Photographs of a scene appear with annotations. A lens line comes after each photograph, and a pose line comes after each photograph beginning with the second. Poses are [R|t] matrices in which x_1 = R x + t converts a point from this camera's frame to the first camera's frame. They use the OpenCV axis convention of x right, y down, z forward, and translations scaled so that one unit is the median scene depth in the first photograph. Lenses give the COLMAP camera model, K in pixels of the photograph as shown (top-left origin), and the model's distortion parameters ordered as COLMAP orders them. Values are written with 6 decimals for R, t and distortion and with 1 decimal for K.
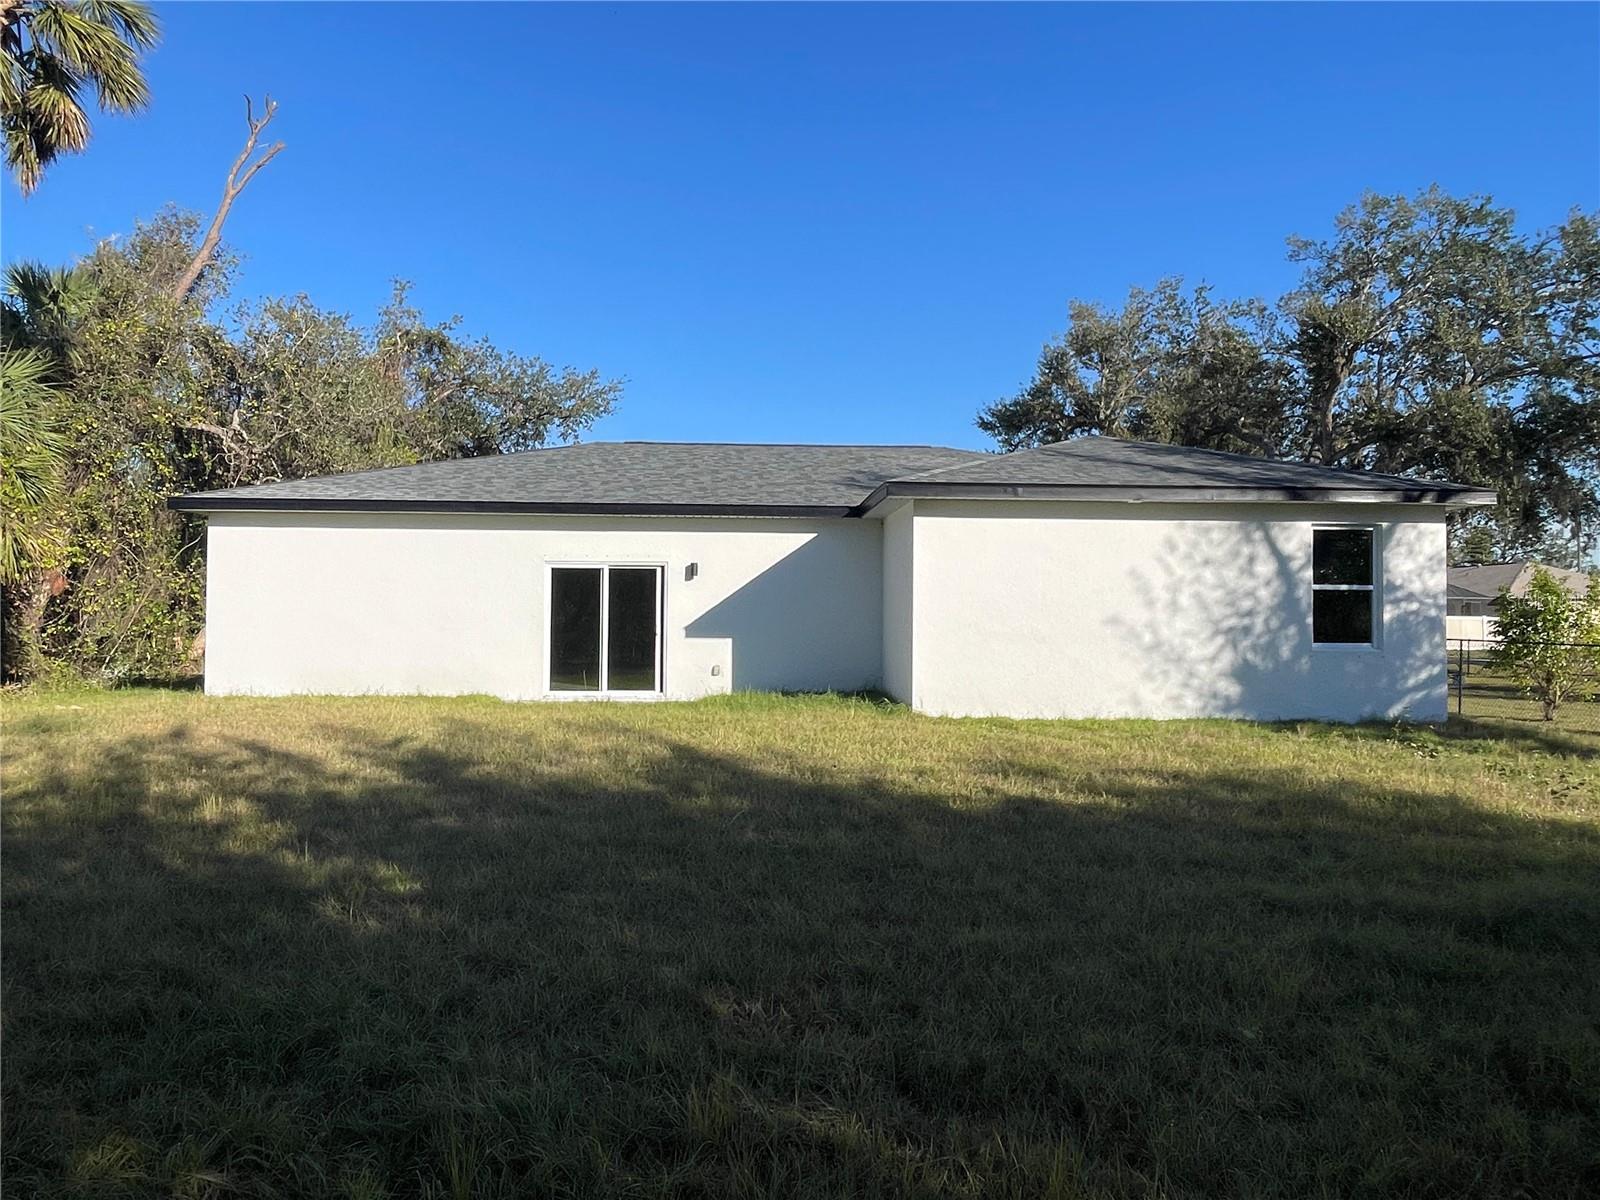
lens RADIAL K [[1051.7, 0, 775.2], [0, 1051.7, 589.6], [0, 0, 1]] dist [0.068118, -0.114803]
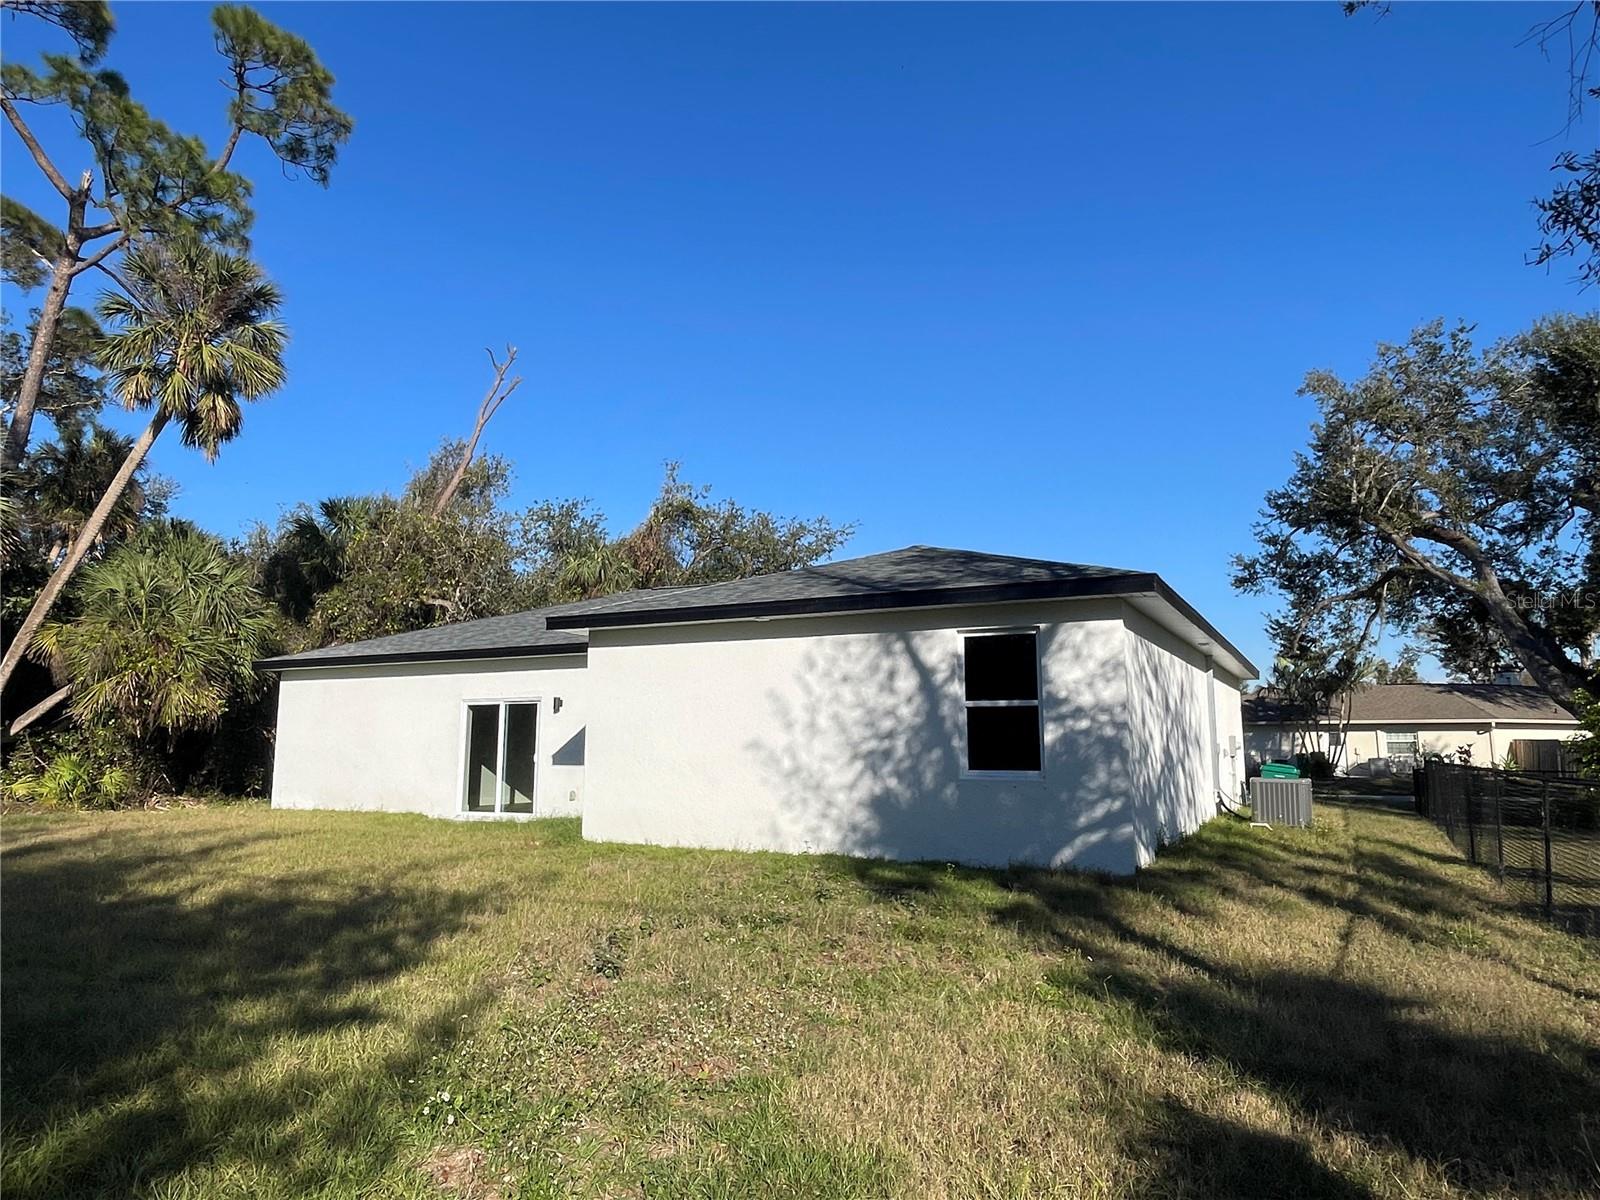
lens RADIAL K [[1051.7, 0, 775.2], [0, 1051.7, 589.6], [0, 0, 1]] dist [0.068118, -0.114803]
pose [[0.855850, -0.083368, -0.510461, 0.824832], [0.017177, 0.990961, -0.133044, 0.017508], [0.516939, 0.105098, 0.849546, 0.186343]]
